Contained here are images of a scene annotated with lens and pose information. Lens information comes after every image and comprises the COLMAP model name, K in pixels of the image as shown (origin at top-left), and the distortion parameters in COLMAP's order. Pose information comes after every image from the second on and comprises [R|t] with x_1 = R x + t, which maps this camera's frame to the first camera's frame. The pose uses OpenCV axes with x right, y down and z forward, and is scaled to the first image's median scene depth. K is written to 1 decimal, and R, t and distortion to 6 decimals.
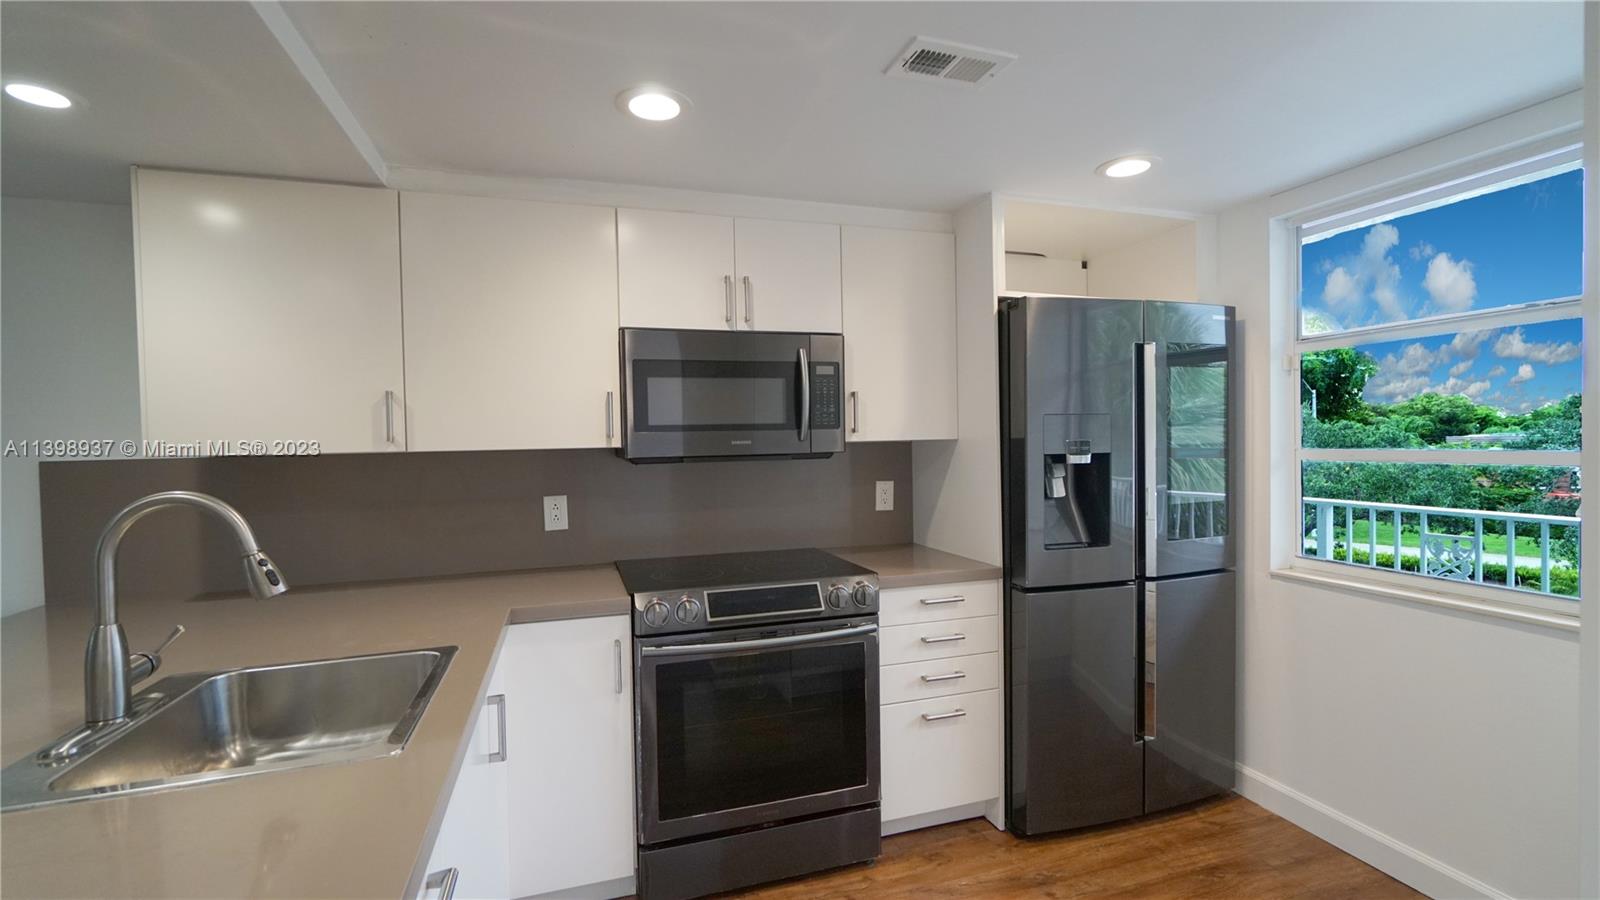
lens RADIAL K [[689.8, 0, 795.7], [0, 689.8, 453.8], [0, 0, 1]] dist [-0.002486, -0.000034]
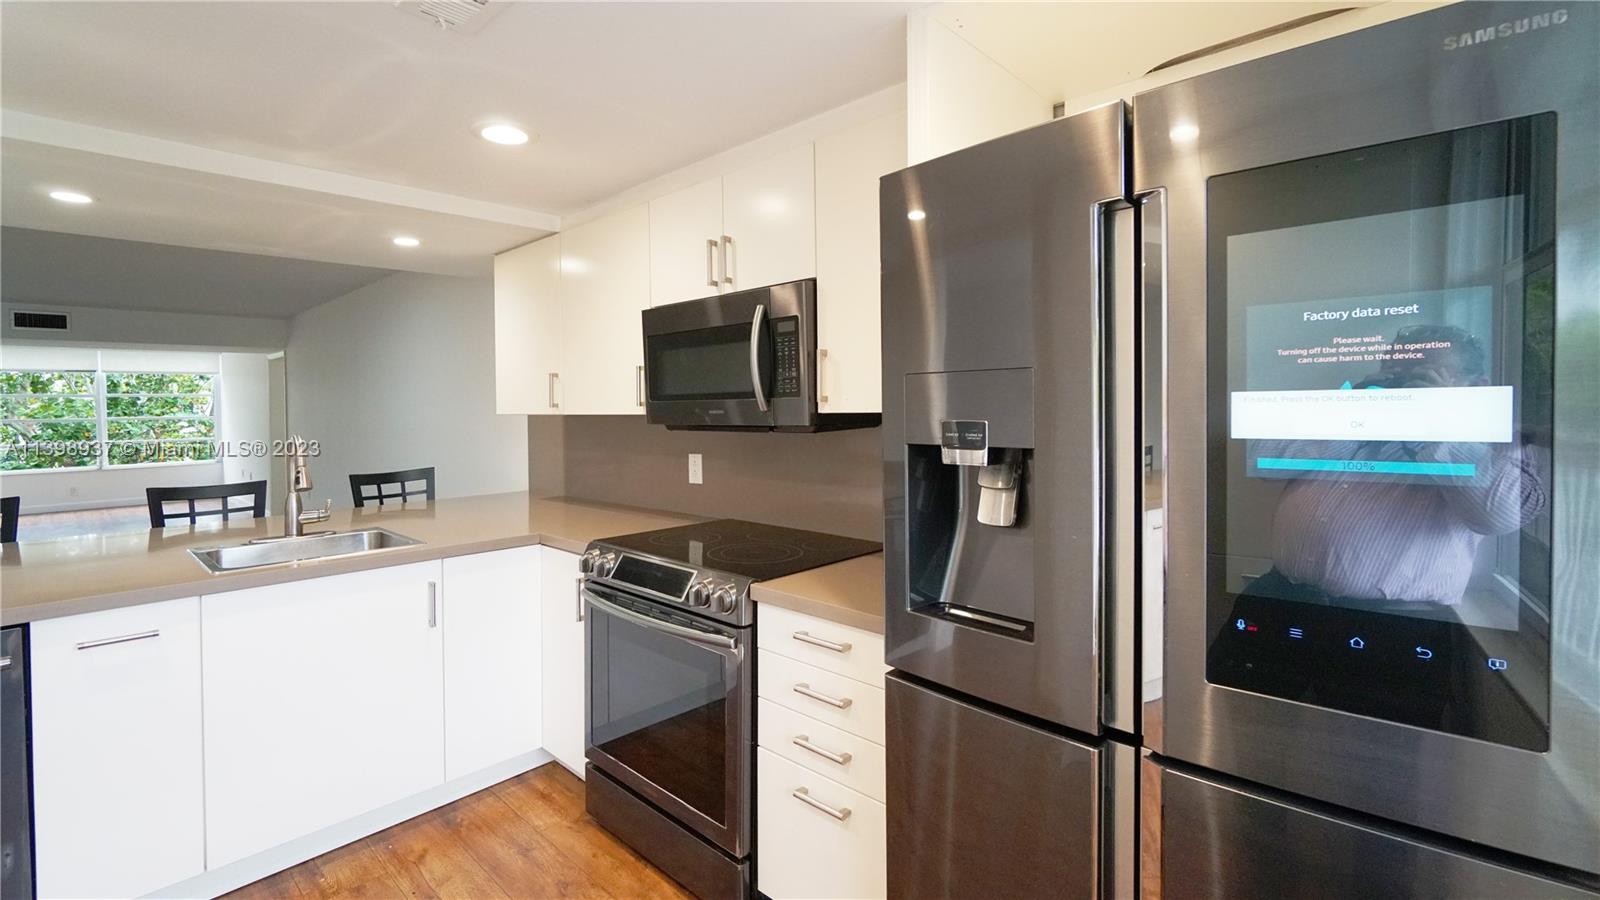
lens RADIAL K [[689.8, 0, 782.5], [0, 689.8, 421.4], [0, 0, 1]] dist [-0.002486, -0.000034]
pose [[0.467727, 0.031863, -0.883299, 0.797417], [-0.017358, 0.999488, 0.026863, -0.030365], [0.883703, 0.002768, 0.468041, 0.626031]]
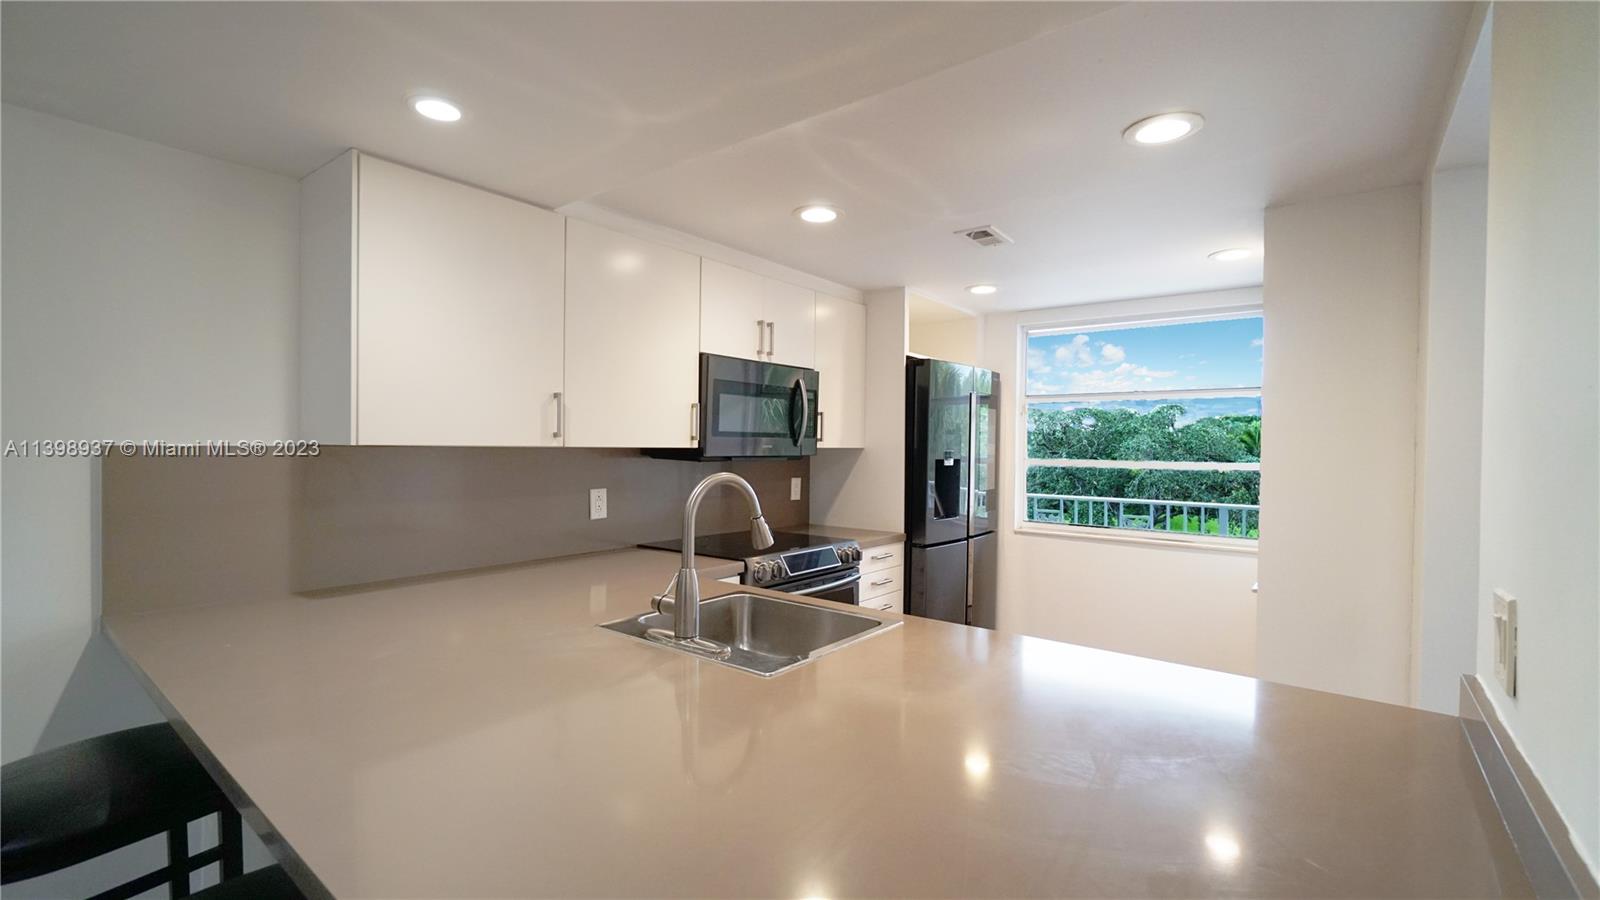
lens RADIAL K [[689.8, 0, 805.0], [0, 689.8, 458.8], [0, 0, 1]] dist [-0.002486, -0.000034]
pose [[0.828013, 0.017388, 0.560439, -0.752874], [-0.015355, 0.999847, -0.008335, 0.016809], [-0.560498, -0.001704, 0.828154, -0.137456]]
